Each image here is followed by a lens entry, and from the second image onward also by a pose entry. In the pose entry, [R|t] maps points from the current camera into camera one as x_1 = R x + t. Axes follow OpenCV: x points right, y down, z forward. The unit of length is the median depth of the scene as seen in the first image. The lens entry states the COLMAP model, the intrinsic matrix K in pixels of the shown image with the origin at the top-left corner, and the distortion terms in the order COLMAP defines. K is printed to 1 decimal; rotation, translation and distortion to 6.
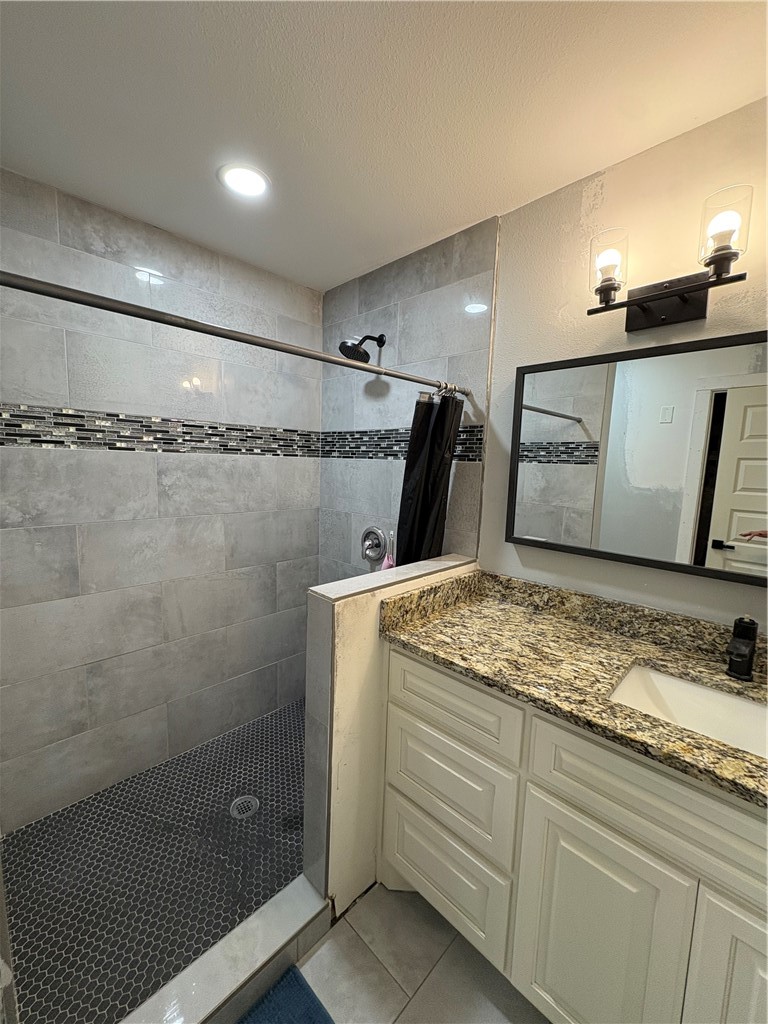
lens RADIAL K [[407.9, 0, 384.0], [0, 407.9, 512.0], [0, 0, 1]] dist [0.001591, -0.000244]
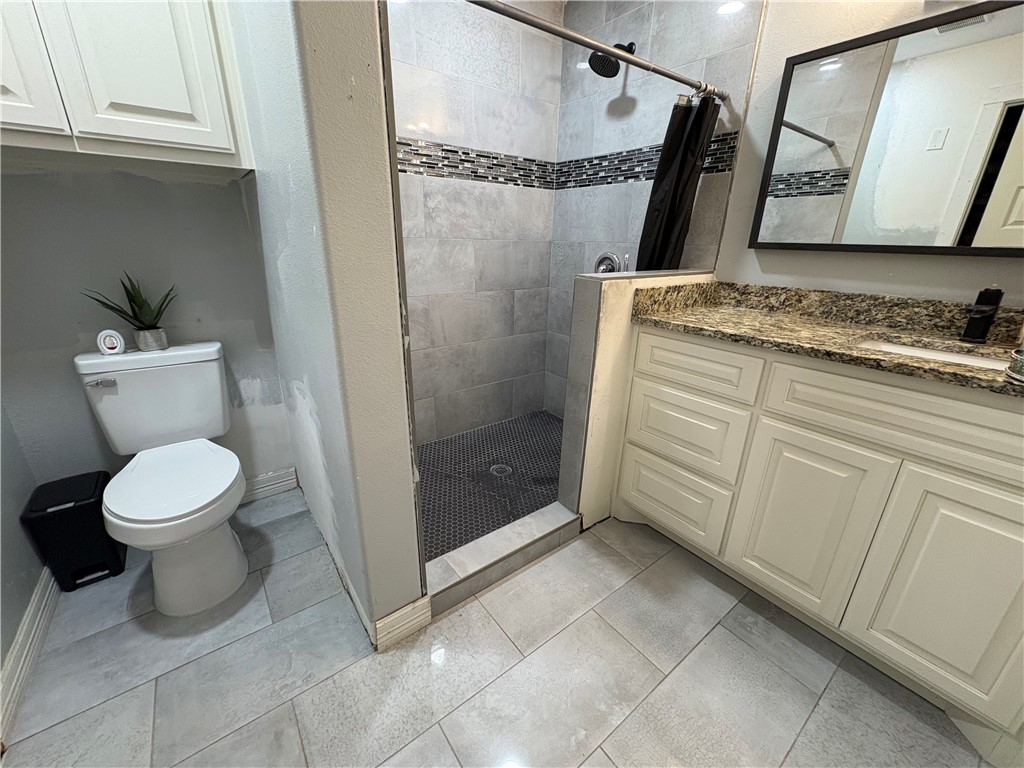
lens RADIAL K [[407.9, 0, 512.0], [0, 407.9, 384.0], [0, 0, 1]] dist [0.001591, -0.000244]
pose [[0.989587, 0.039522, -0.138404, -0.149930], [-0.008445, 0.975849, 0.218281, 0.186665], [0.143688, -0.214840, 0.966022, -0.197003]]
